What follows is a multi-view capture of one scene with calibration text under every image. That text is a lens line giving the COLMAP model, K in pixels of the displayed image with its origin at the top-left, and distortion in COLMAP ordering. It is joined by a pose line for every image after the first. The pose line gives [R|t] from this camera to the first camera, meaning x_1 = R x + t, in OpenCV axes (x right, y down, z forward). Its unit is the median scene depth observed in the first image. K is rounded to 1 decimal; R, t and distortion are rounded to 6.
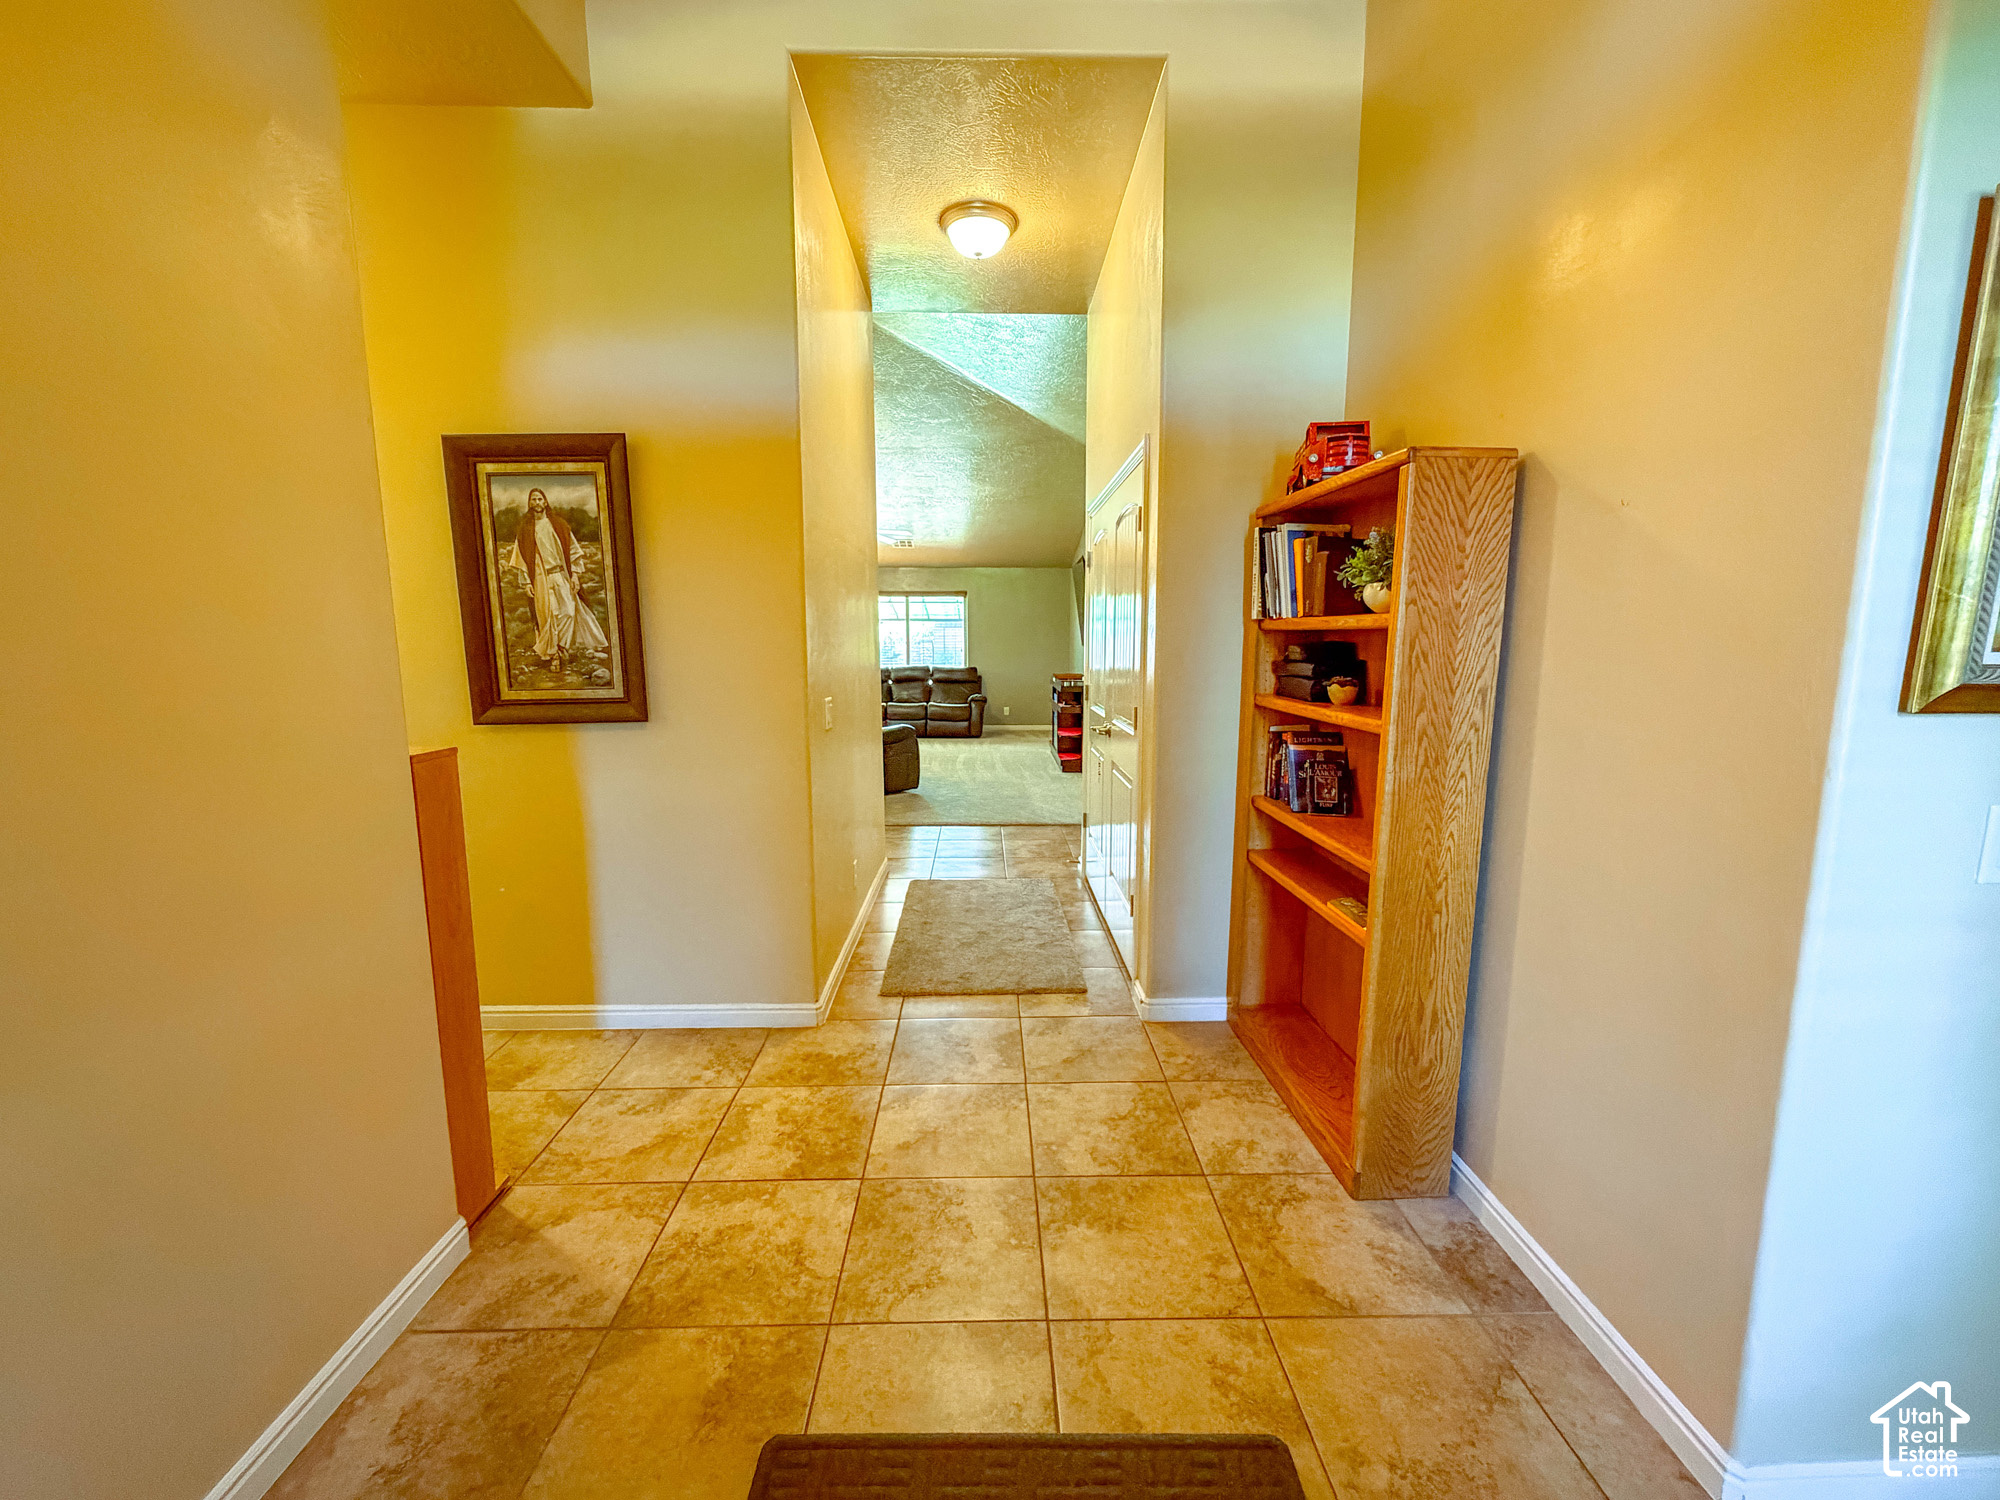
lens RADIAL K [[802.4, 0, 1007.0], [0, 802.4, 751.6], [0, 0, 1]] dist [-0.001336, 0.000237]
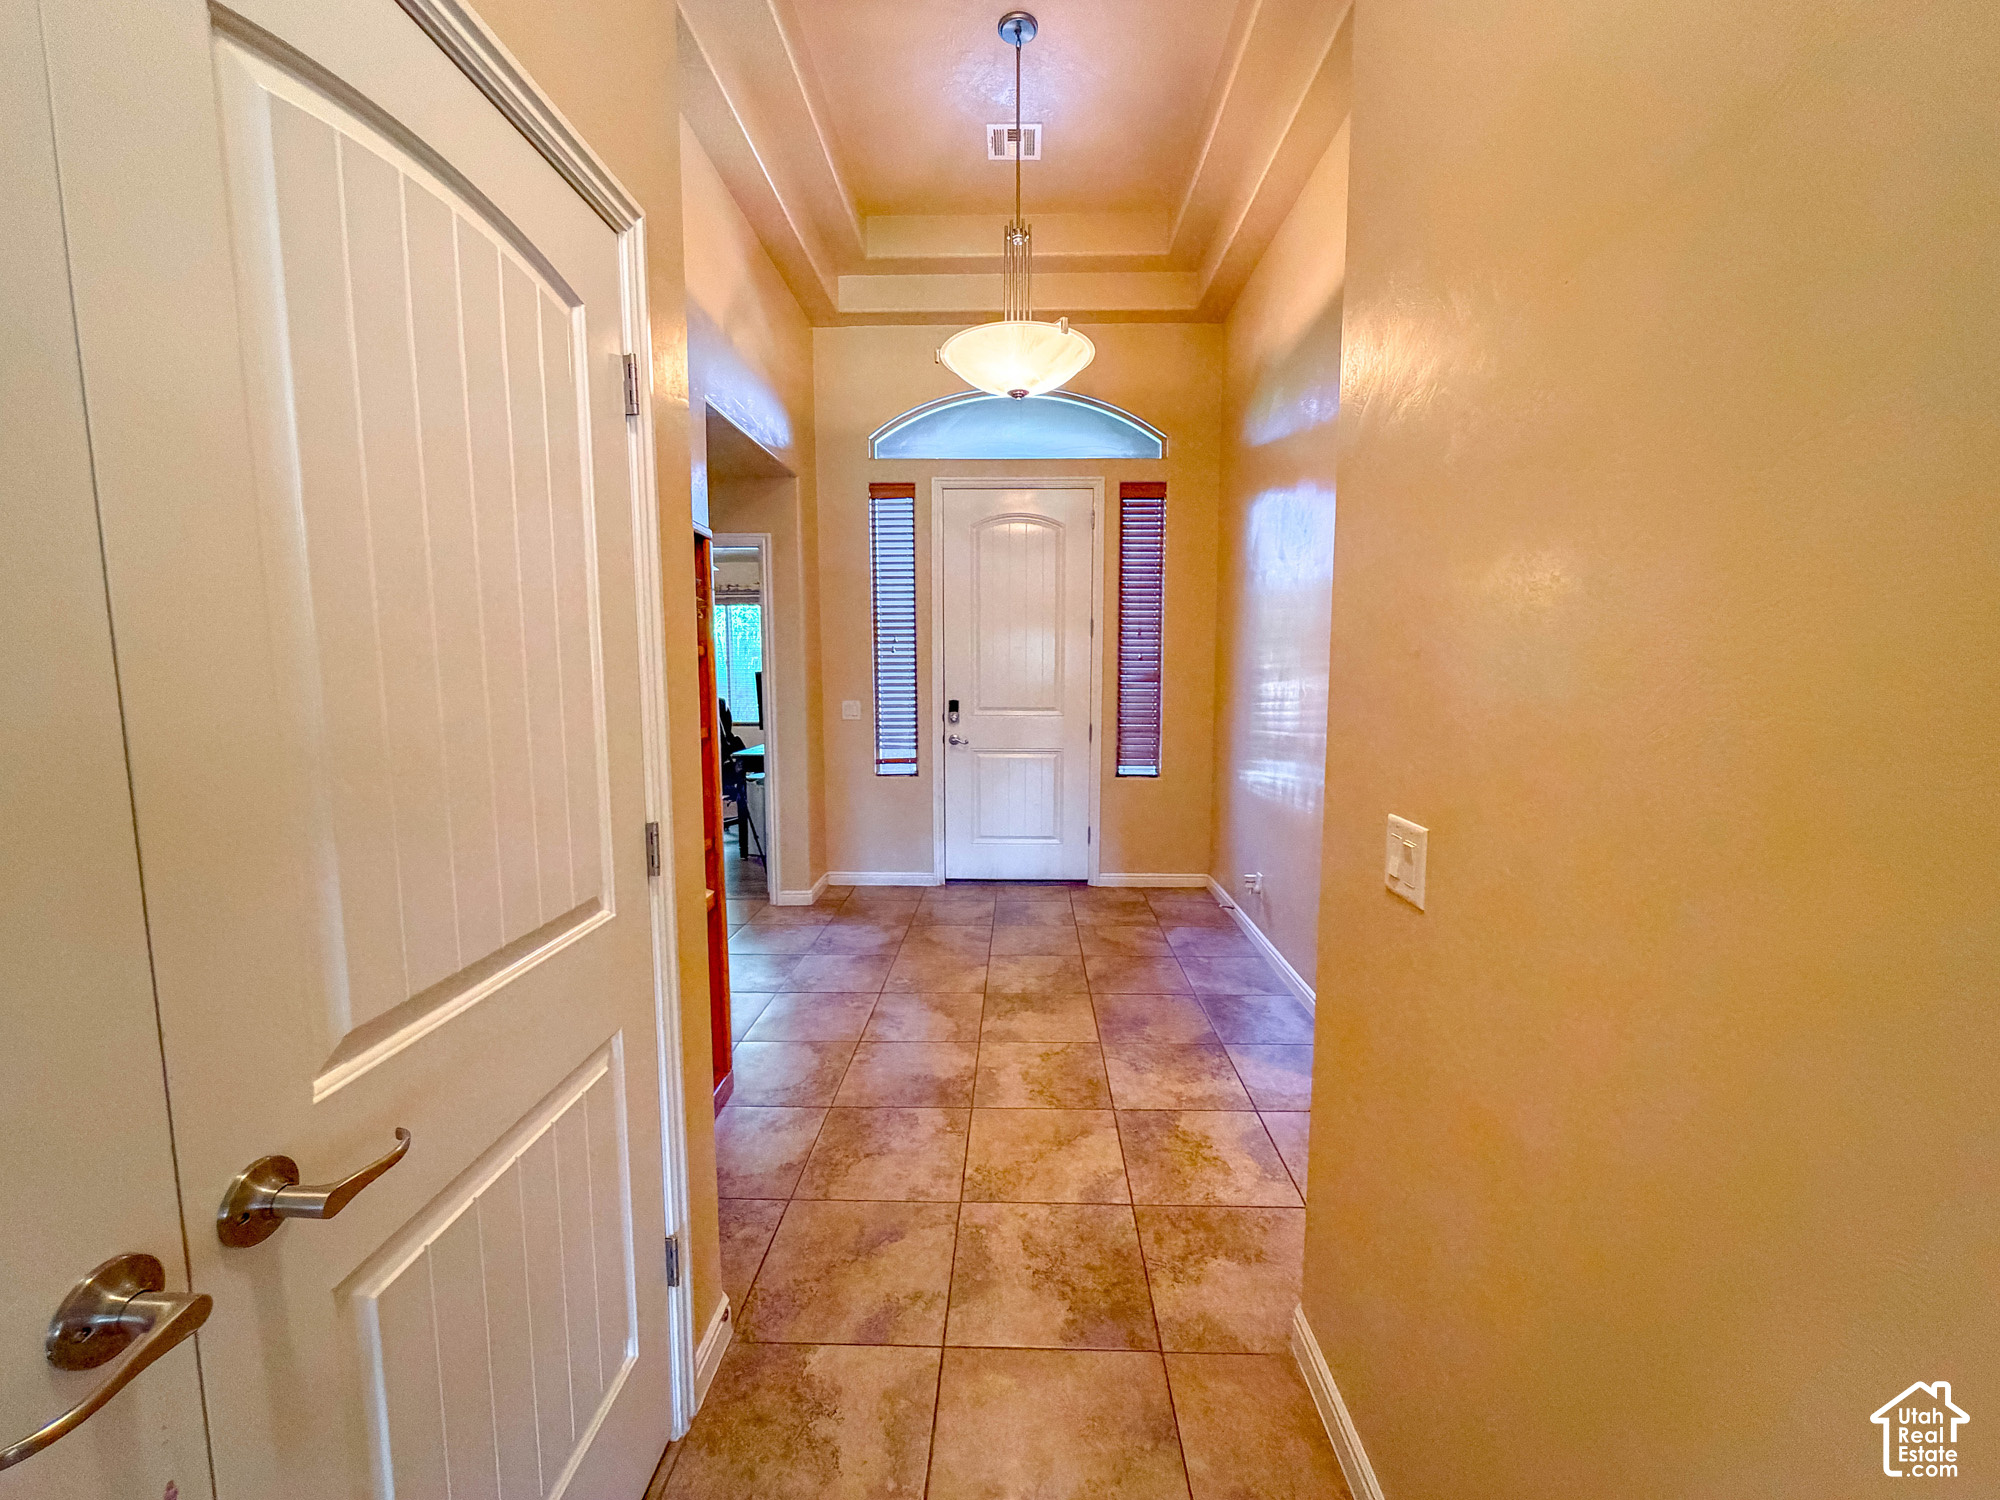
lens RADIAL K [[802.4, 0, 998.6], [0, 802.4, 749.6], [0, 0, 1]] dist [-0.001336, 0.000237]
pose [[-0.998290, -0.004609, 0.058281, -0.071275], [0.009706, 0.969984, 0.242974, -0.271997], [-0.057652, 0.243124, -0.968281, 1.930011]]
